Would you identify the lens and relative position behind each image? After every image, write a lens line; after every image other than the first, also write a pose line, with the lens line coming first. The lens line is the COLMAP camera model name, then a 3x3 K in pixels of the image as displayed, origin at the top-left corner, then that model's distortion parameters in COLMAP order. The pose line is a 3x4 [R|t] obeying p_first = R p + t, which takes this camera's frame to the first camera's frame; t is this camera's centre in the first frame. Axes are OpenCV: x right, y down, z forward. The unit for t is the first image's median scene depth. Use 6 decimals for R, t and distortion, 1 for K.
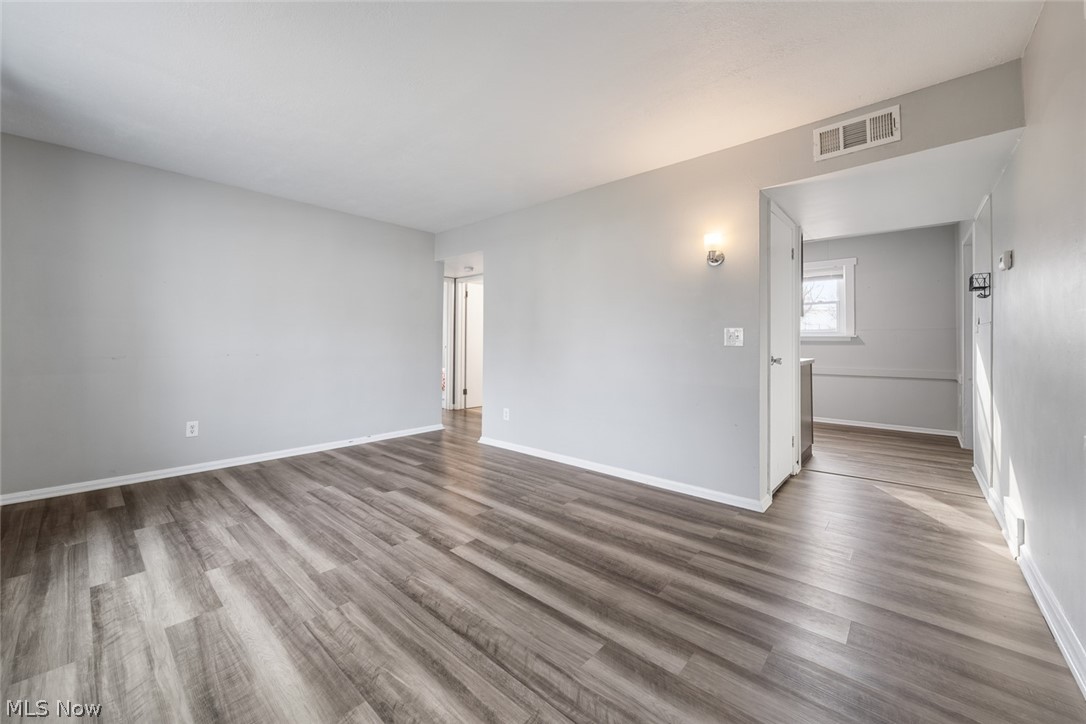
lens RADIAL K [[420.5, 0, 537.7], [0, 420.5, 338.3], [0, 0, 1]] dist [-0.002142, -0.000171]
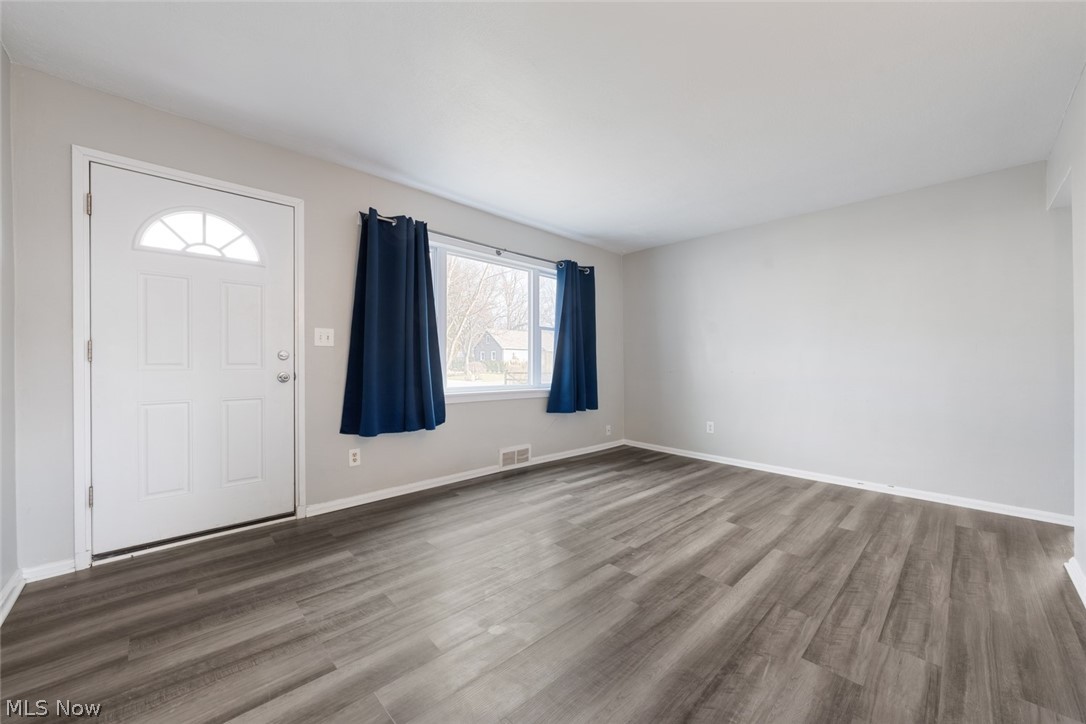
lens RADIAL K [[403.0, 0, 543.0], [0, 403.0, 362.0], [0, 0, 1]] dist [-0.001328, 0.000130]
pose [[-0.071934, -0.004005, -0.997401, 0.790492], [0.009139, 0.999947, -0.004675, 0.016729], [0.997368, -0.009451, -0.071894, 0.925459]]
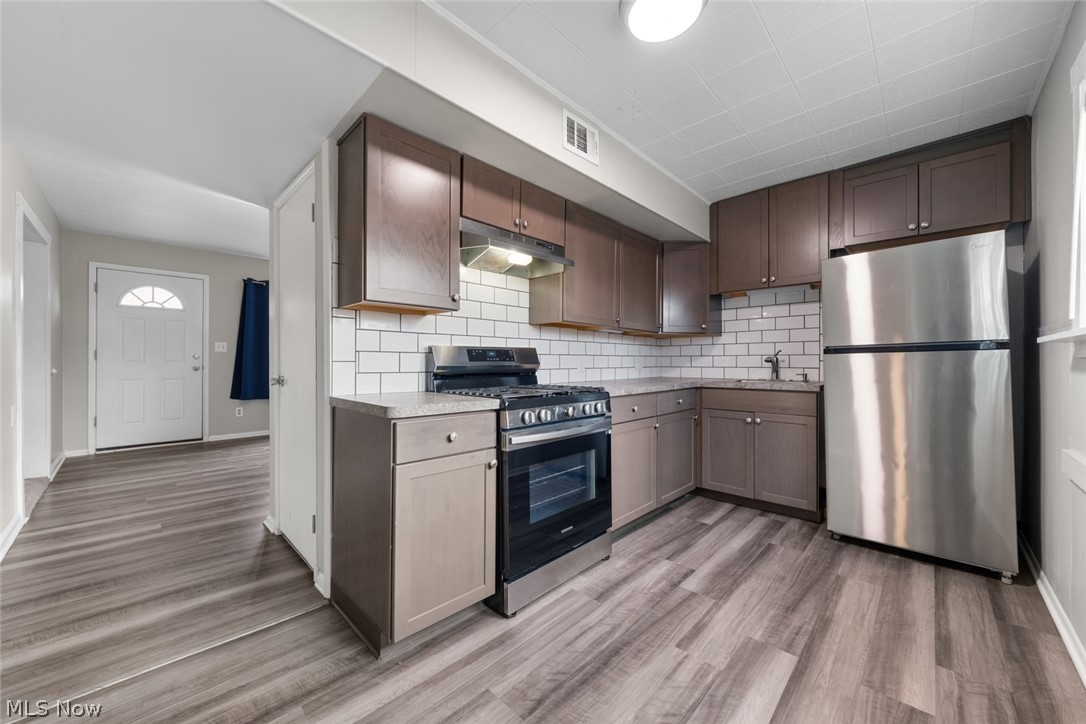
lens RADIAL K [[400.1, 0, 545.3], [0, 400.1, 359.0], [0, 0, 1]] dist [-0.000626, 0.000117]
pose [[-0.026057, -0.013220, -0.999573, 1.929835], [0.008037, 0.999877, -0.013434, 0.045648], [0.999628, -0.008383, -0.025948, 2.170356]]
